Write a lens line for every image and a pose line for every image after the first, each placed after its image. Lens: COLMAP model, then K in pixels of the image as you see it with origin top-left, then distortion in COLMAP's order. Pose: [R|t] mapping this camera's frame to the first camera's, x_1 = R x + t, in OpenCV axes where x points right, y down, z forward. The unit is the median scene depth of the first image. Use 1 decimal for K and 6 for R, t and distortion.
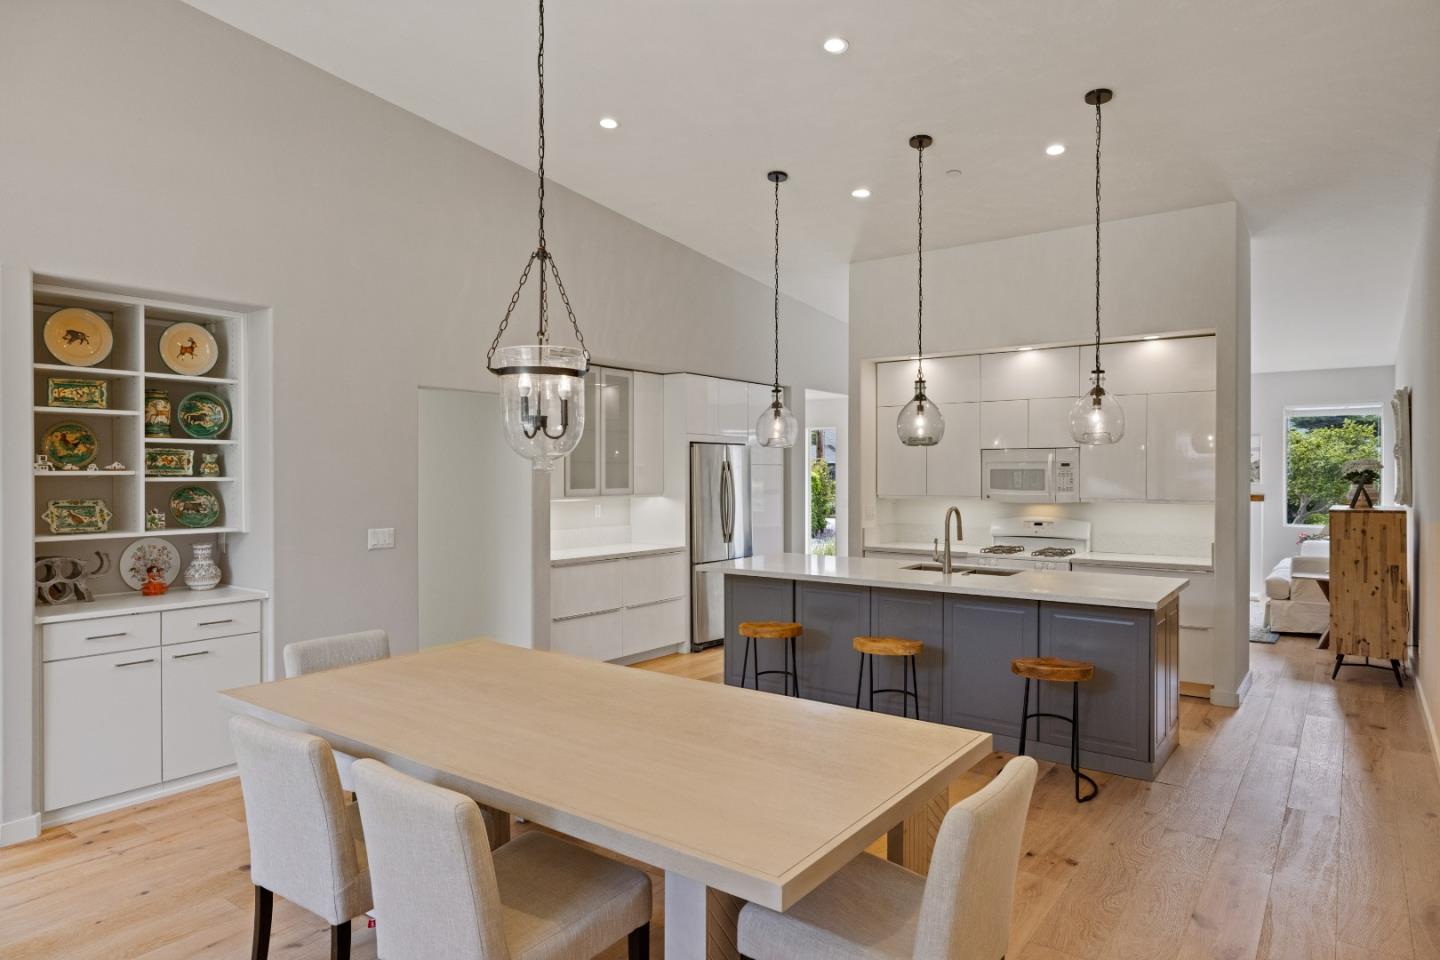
lens RADIAL K [[863.5, 0, 720.0], [0, 863.5, 480.0], [0, 0, 1]] dist [-0.000424, 0.000751]
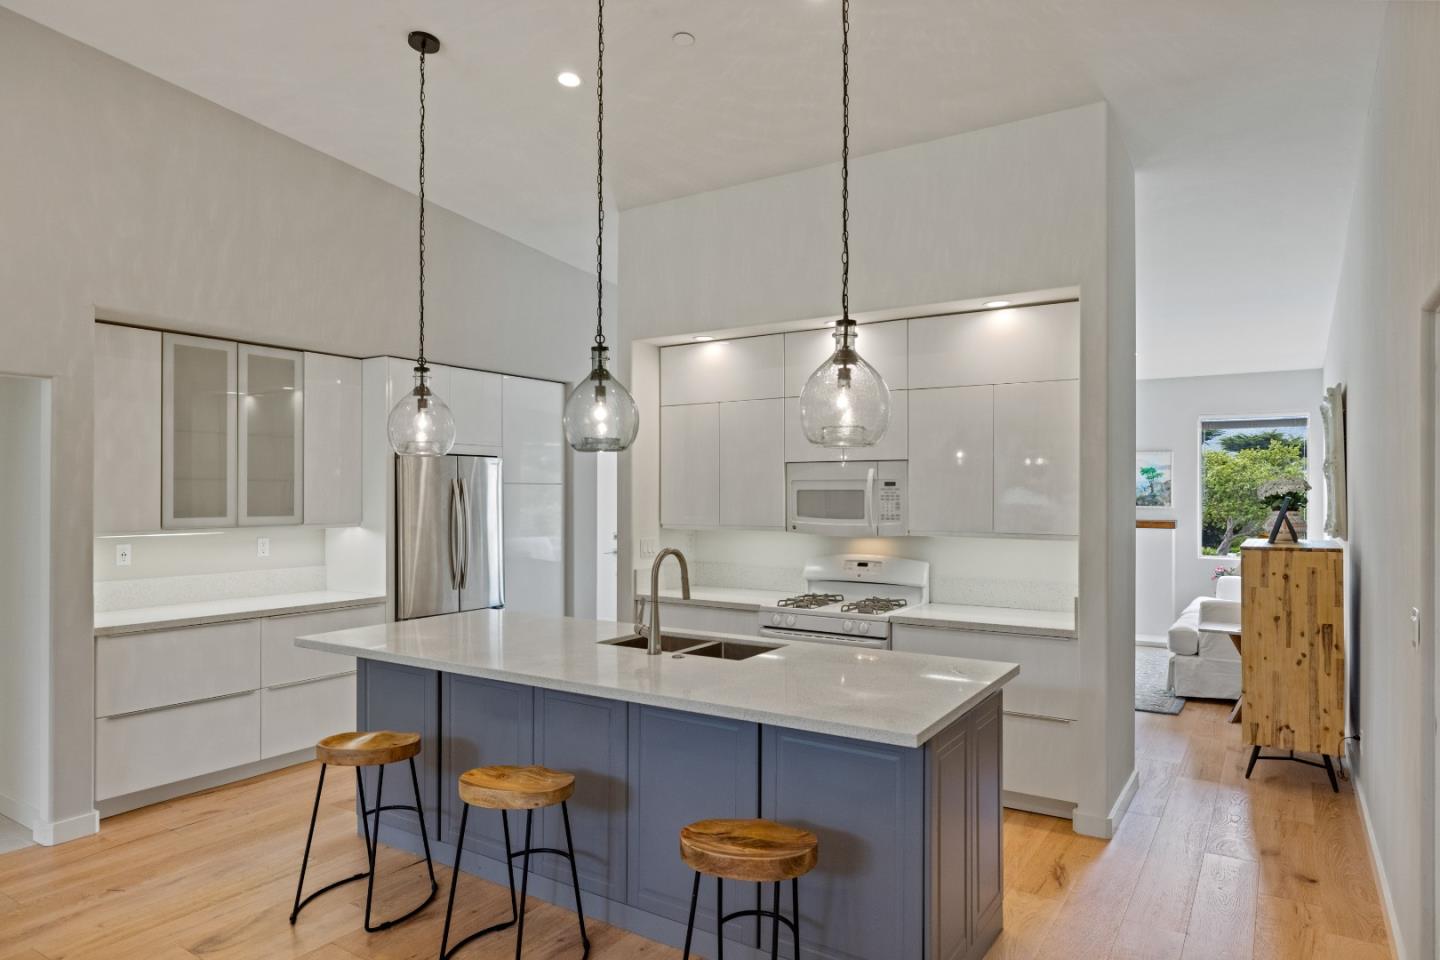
lens RADIAL K [[871.2, 0, 717.3], [0, 871.2, 495.4], [0, 0, 1]] dist [0.000703, -0.001039]
pose [[0.998267, 0.001357, 0.058838, 0.219991], [-0.000946, 0.999975, -0.007017, -0.002899], [-0.058846, 0.006949, 0.998243, 0.290025]]
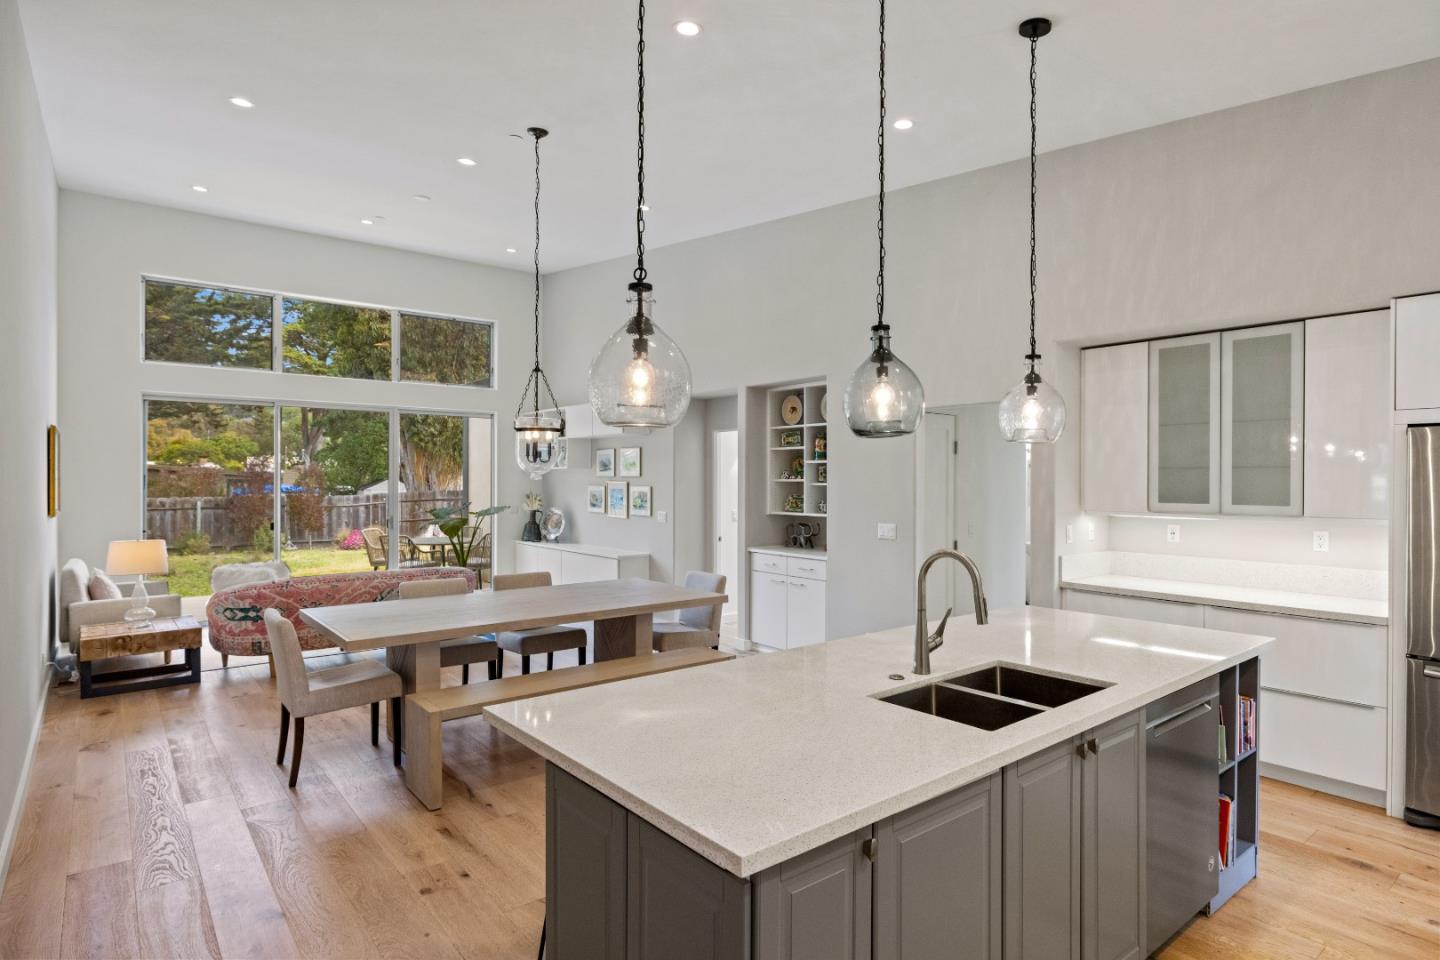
lens RADIAL K [[767.5, 0, 720.0], [0, 767.5, 480.0], [0, 0, 1]] dist [-0.001104, -0.000095]
pose [[-0.255659, 0.000656, -0.966767, 0.605989], [-0.010229, 0.999942, 0.003383, -0.008190], [0.966713, 0.010754, -0.255638, 0.810602]]
